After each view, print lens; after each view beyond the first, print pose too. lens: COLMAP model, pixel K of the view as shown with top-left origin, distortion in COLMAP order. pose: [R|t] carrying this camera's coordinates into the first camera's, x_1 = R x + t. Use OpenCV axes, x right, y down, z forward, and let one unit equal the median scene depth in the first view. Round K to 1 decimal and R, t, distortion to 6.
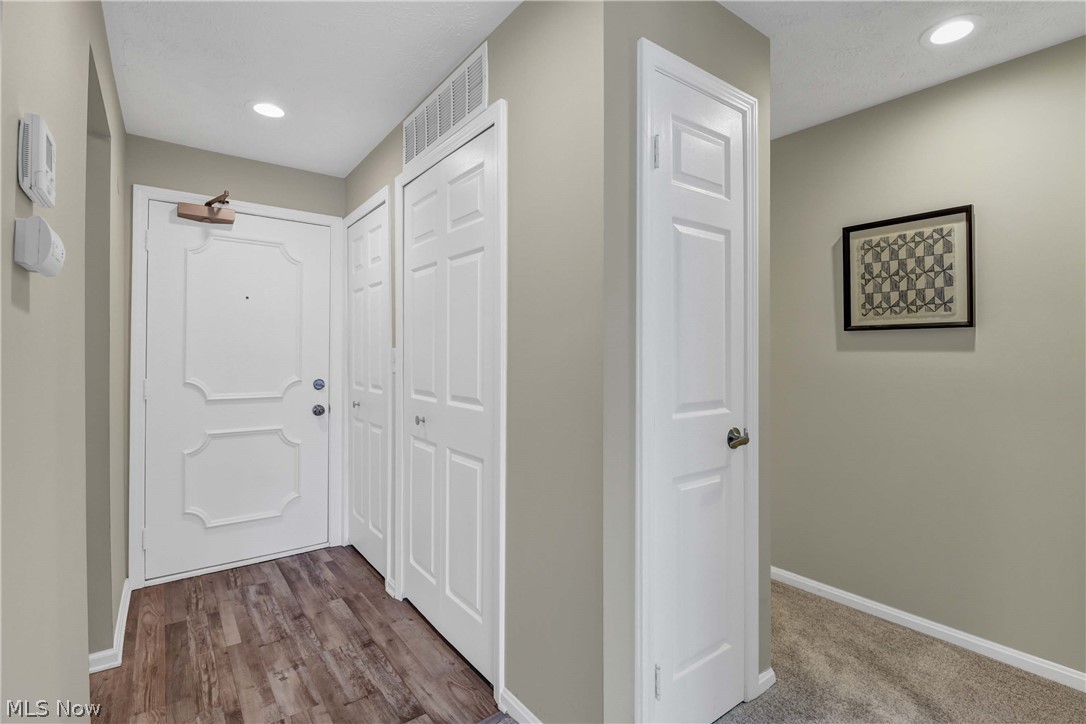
lens RADIAL K [[509.7, 0, 549.7], [0, 509.7, 345.5], [0, 0, 1]] dist [-0.003241, -0.000682]
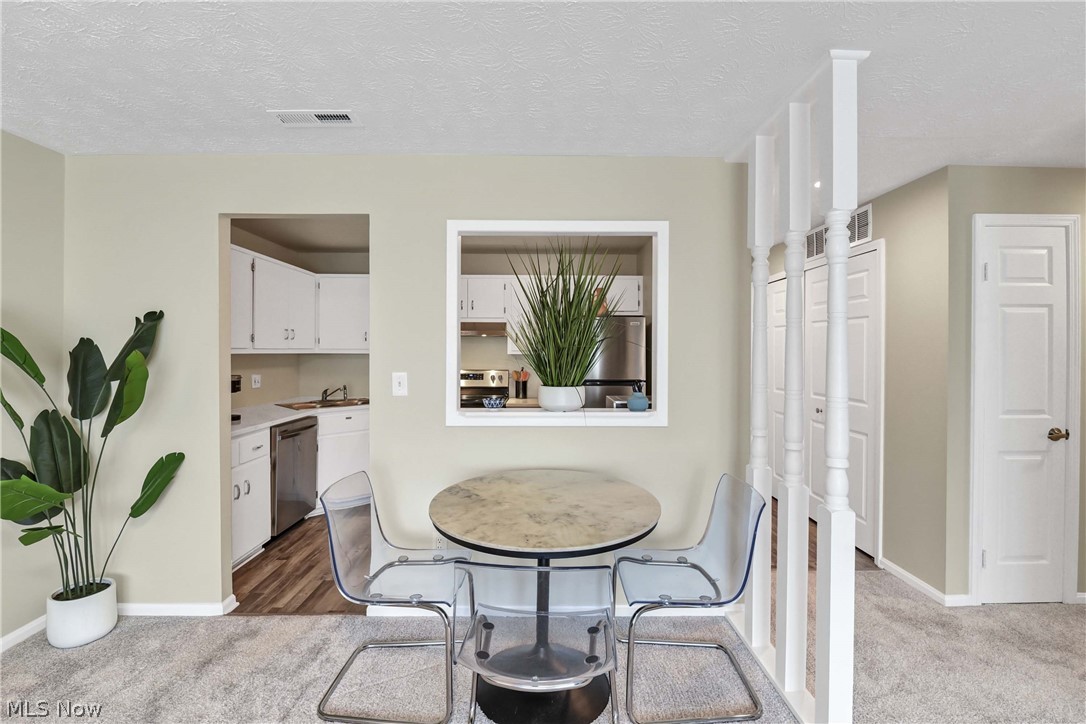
lens RADIAL K [[483.9, 0, 539.9], [0, 483.9, 352.0], [0, 0, 1]] dist [-0.000155, -0.012032]
pose [[0.790960, 0.003337, -0.611859, -0.004069], [0.005832, 0.999899, 0.012993, -0.079867], [0.611840, -0.013845, 0.790860, -0.887584]]
